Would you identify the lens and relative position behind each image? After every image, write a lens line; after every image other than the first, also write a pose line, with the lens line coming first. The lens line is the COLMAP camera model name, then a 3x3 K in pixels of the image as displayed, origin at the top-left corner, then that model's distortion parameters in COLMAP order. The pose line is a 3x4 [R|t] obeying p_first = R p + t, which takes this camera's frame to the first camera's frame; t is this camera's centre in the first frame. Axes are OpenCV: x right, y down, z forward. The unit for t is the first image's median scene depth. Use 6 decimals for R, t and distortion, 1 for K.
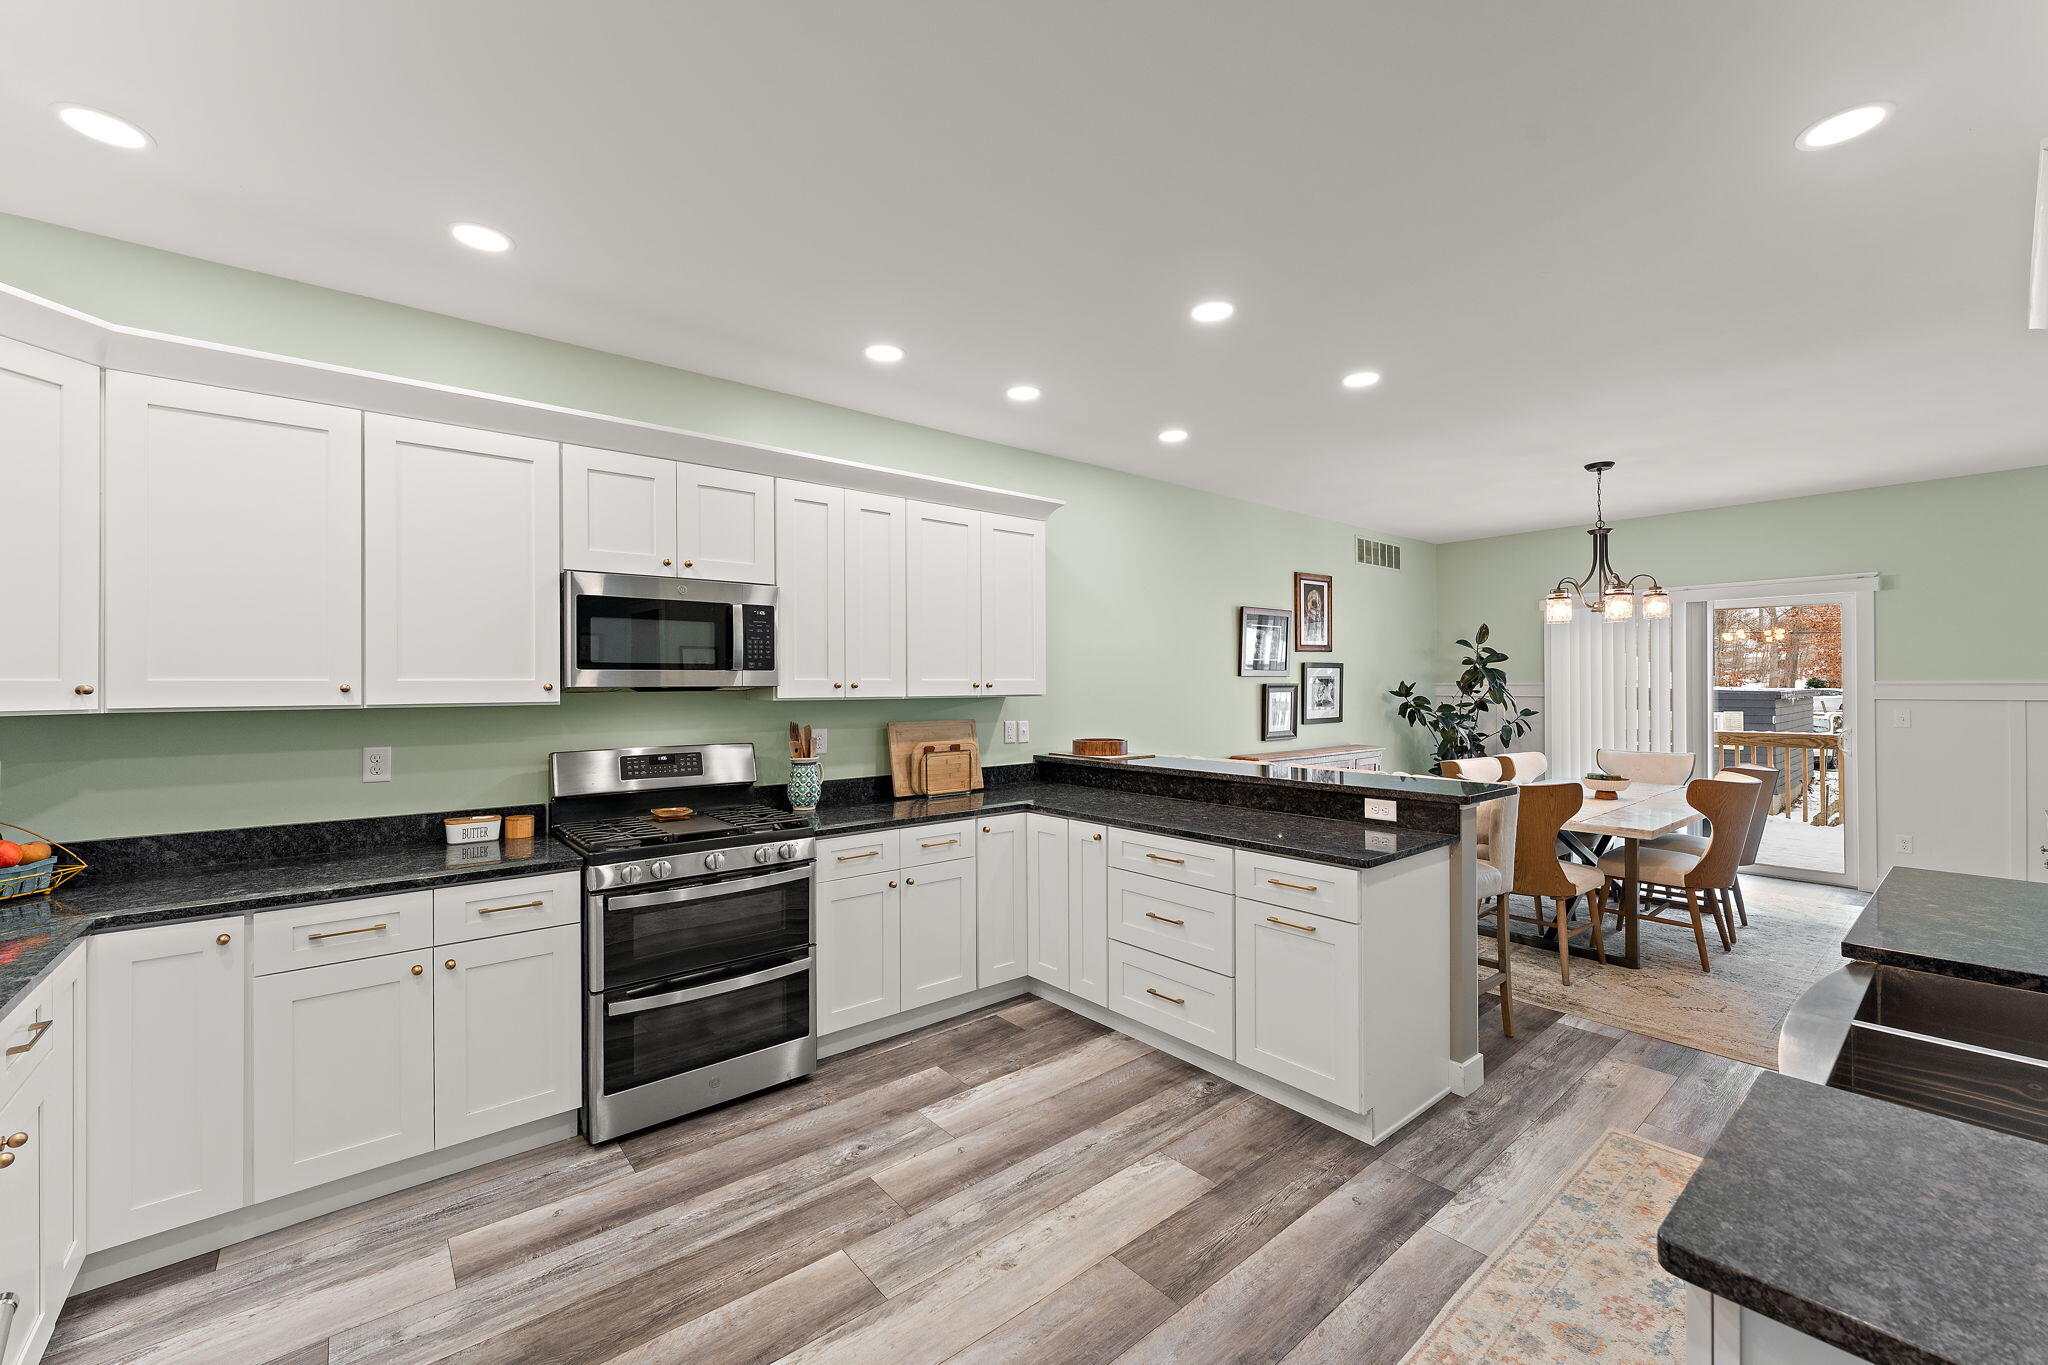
lens RADIAL K [[827.9, 0, 1009.3], [0, 827.9, 683.0], [0, 0, 1]] dist [-0.003827, 0.001125]
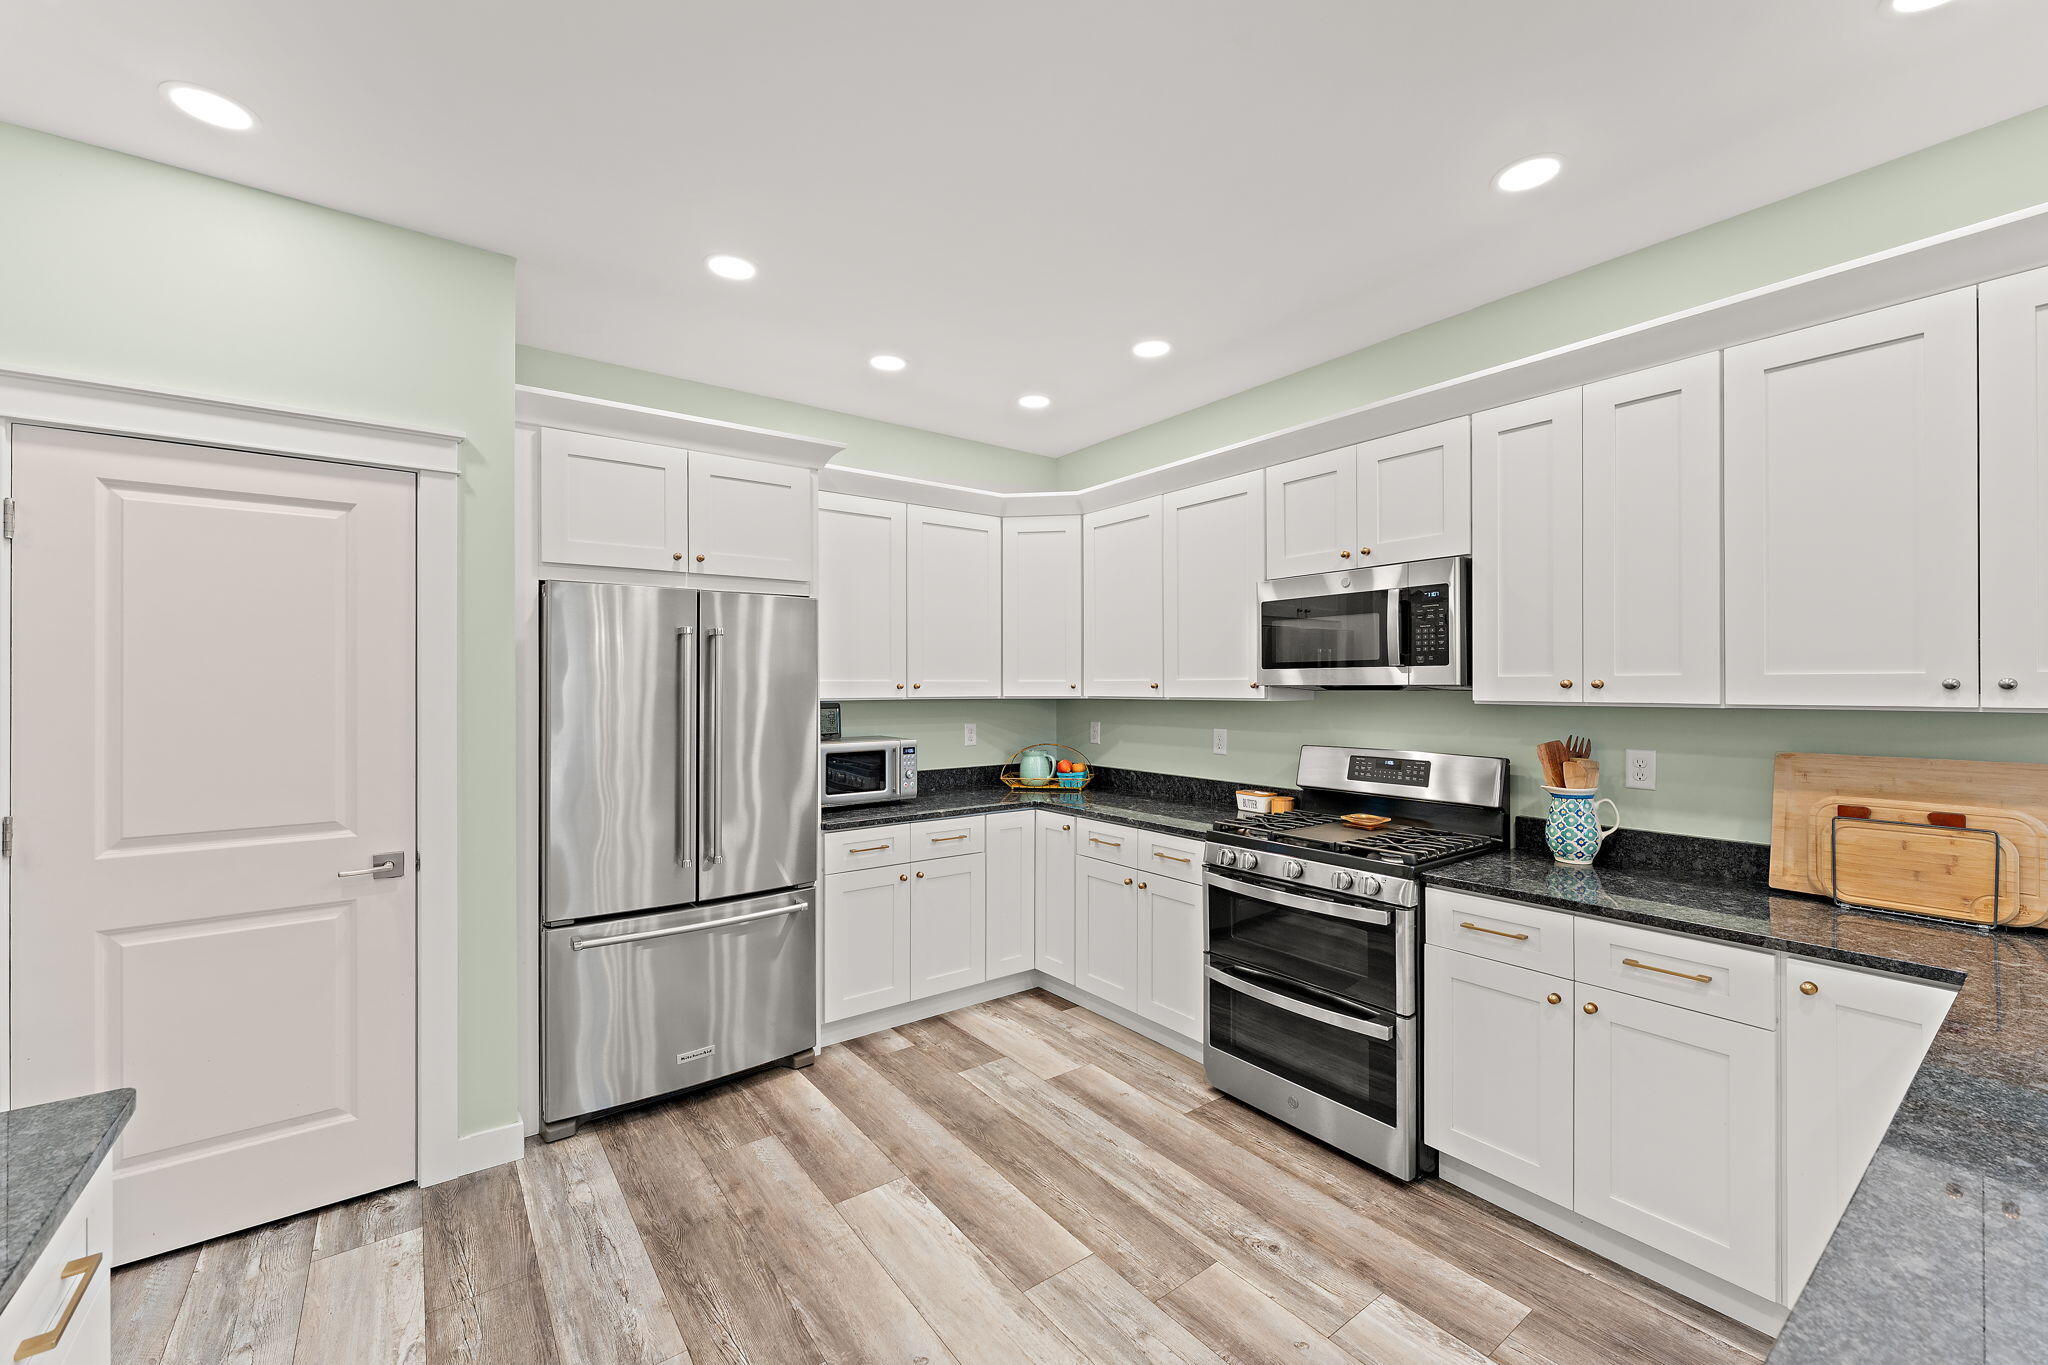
lens RADIAL K [[827.9, 0, 1023.6], [0, 827.9, 681.9], [0, 0, 1]] dist [-0.003827, 0.001125]
pose [[-0.053714, 0.001020, -0.998556, 0.608473], [0.004846, 0.999988, 0.000761, -0.002070], [0.998545, -0.004798, -0.053718, 0.744872]]
